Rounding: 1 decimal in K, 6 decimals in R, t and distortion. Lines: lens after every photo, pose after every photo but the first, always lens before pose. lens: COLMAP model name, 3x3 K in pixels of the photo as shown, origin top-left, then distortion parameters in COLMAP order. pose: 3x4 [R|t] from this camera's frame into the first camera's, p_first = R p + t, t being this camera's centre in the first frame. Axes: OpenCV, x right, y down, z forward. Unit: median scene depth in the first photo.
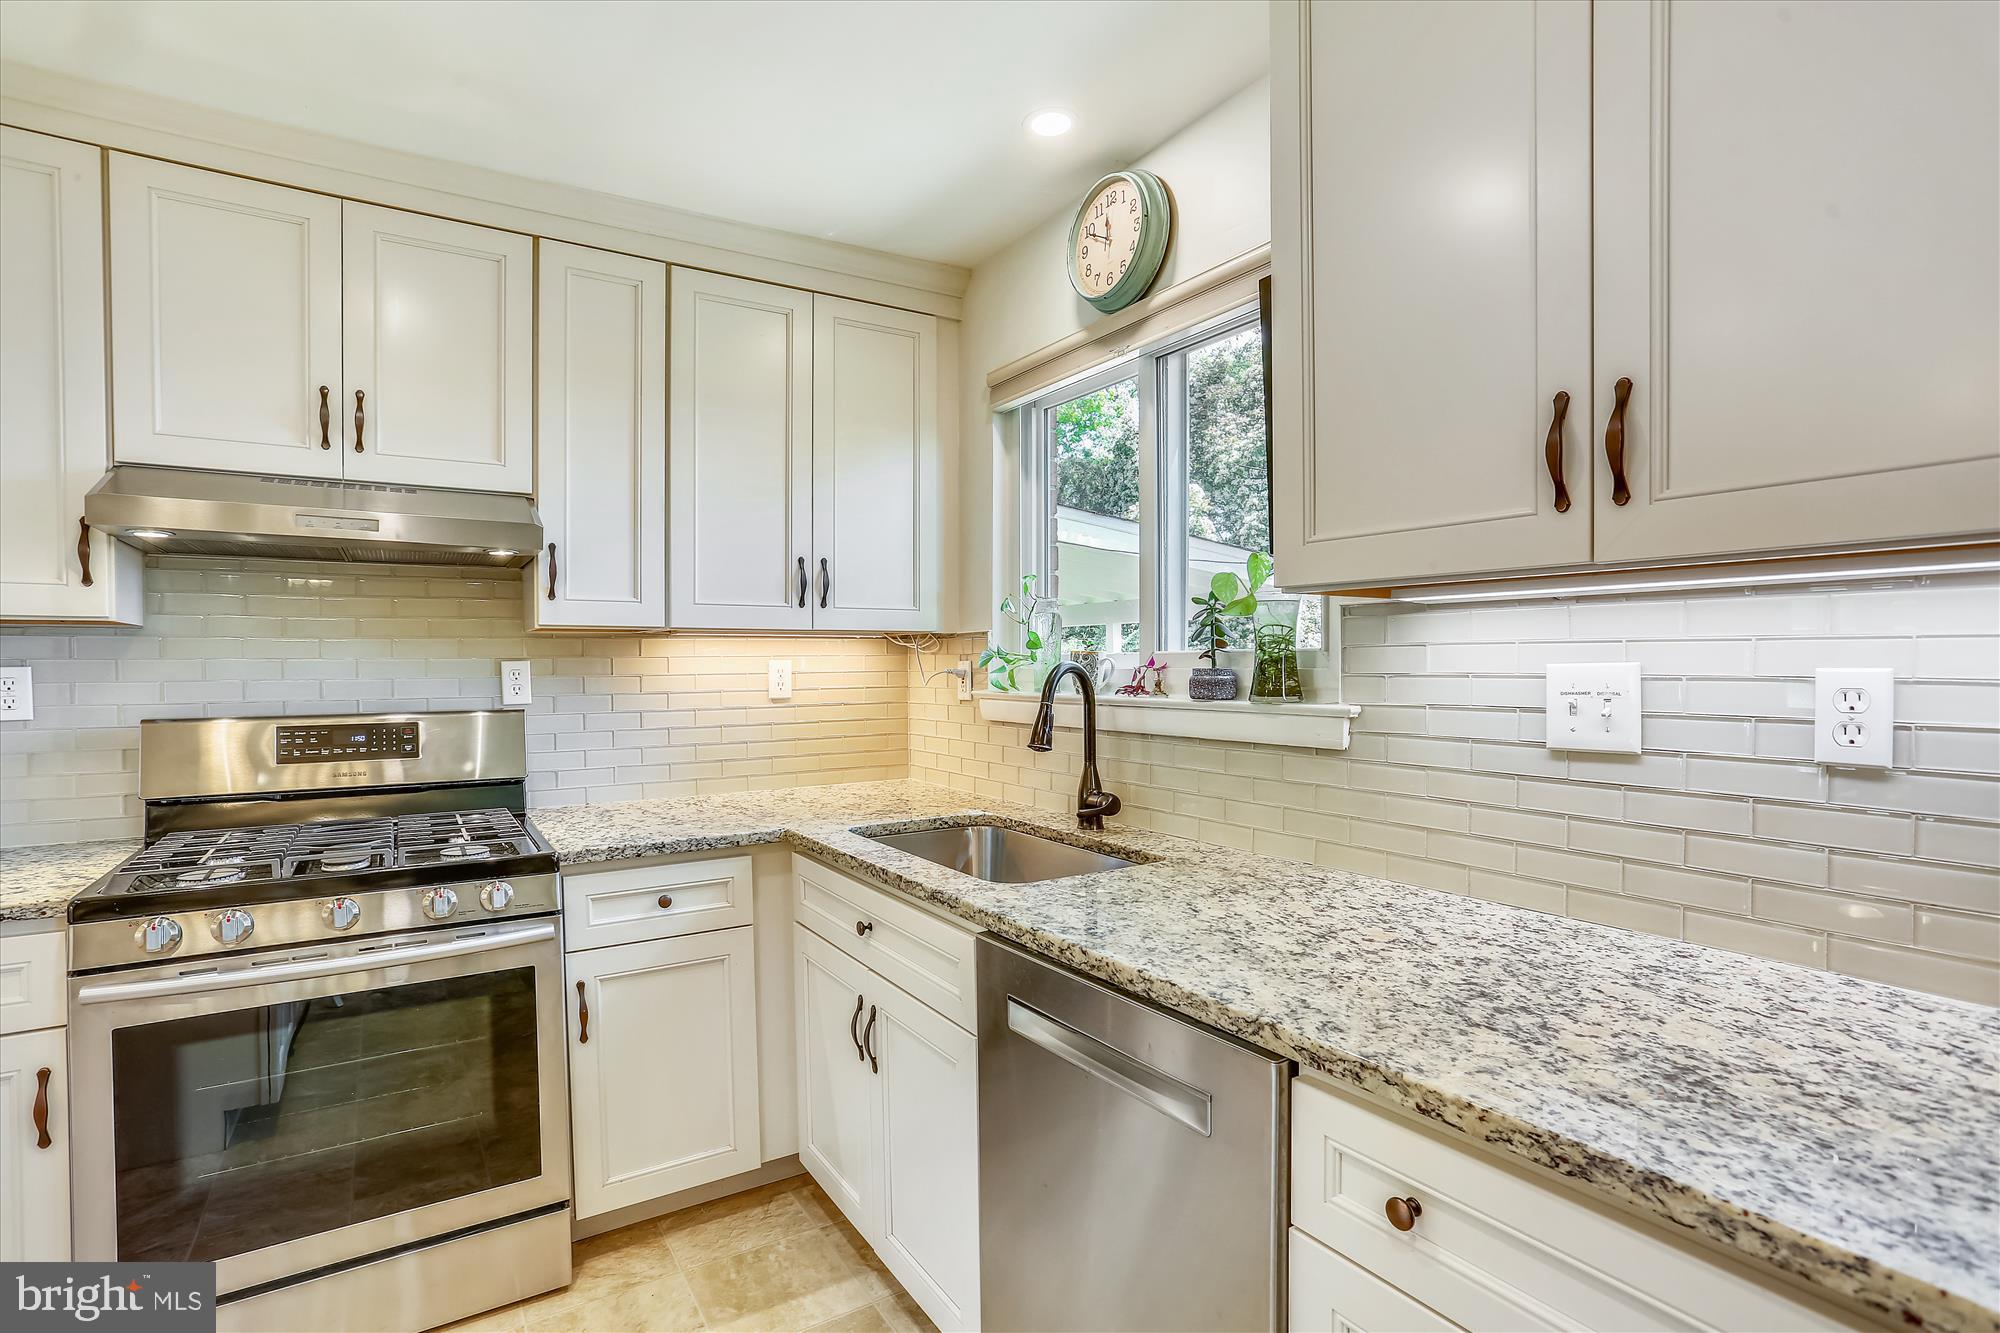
lens RADIAL K [[978.0, 0, 993.0], [0, 978.0, 677.2], [0, 0, 1]] dist [-0.063957, 0.030533]
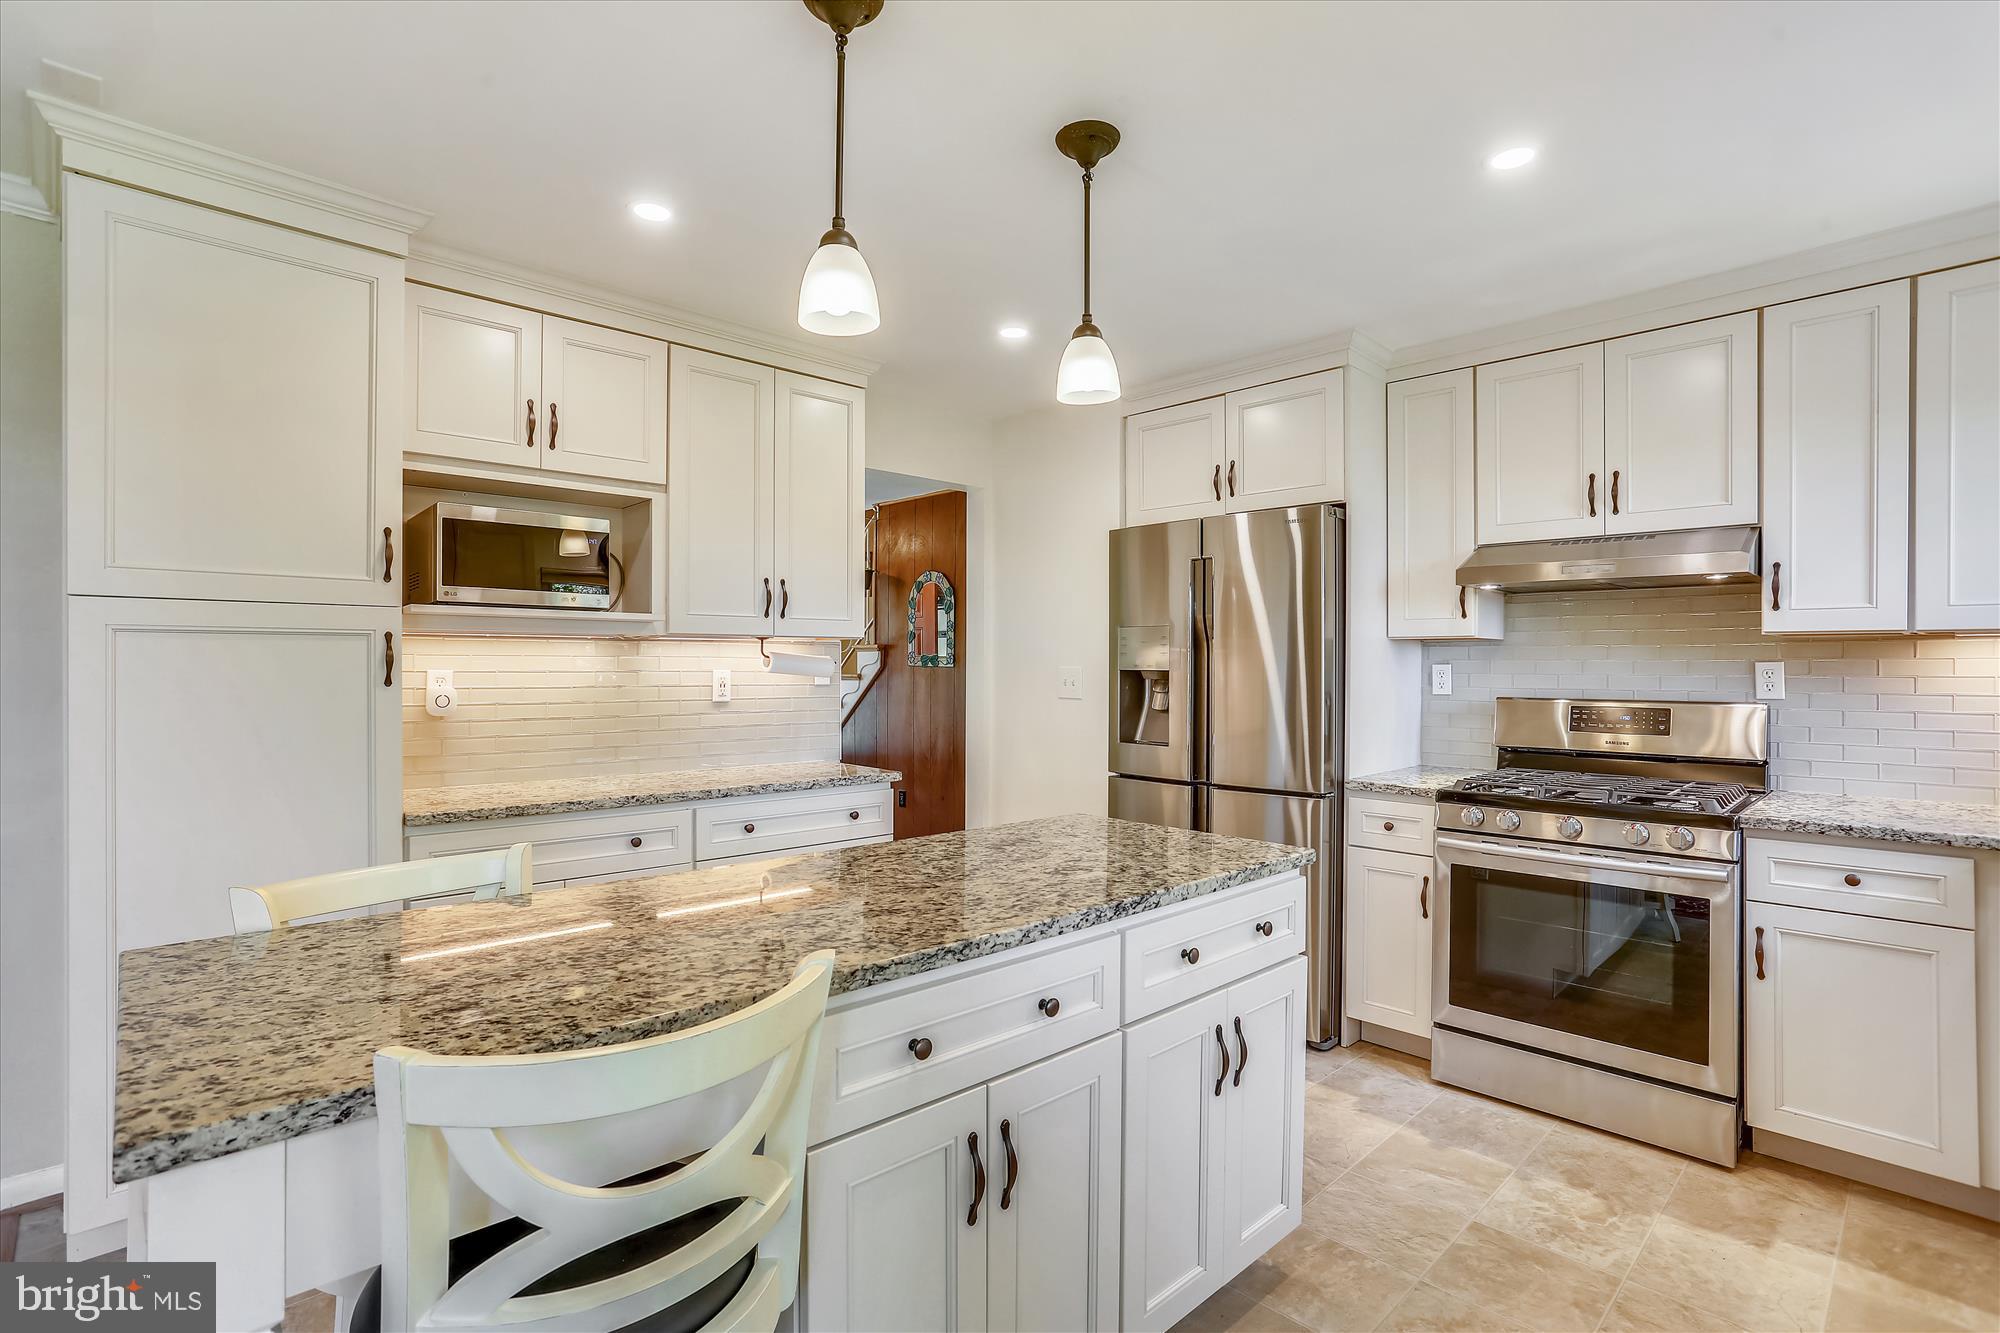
lens RADIAL K [[978.0, 0, 993.0], [0, 978.0, 677.2], [0, 0, 1]] dist [-0.063957, 0.030533]
pose [[0.208357, 0.017861, -0.977890, 0.526468], [-0.017474, 0.999742, 0.014537, 0.001279], [0.977897, 0.014058, 0.208615, -0.194371]]
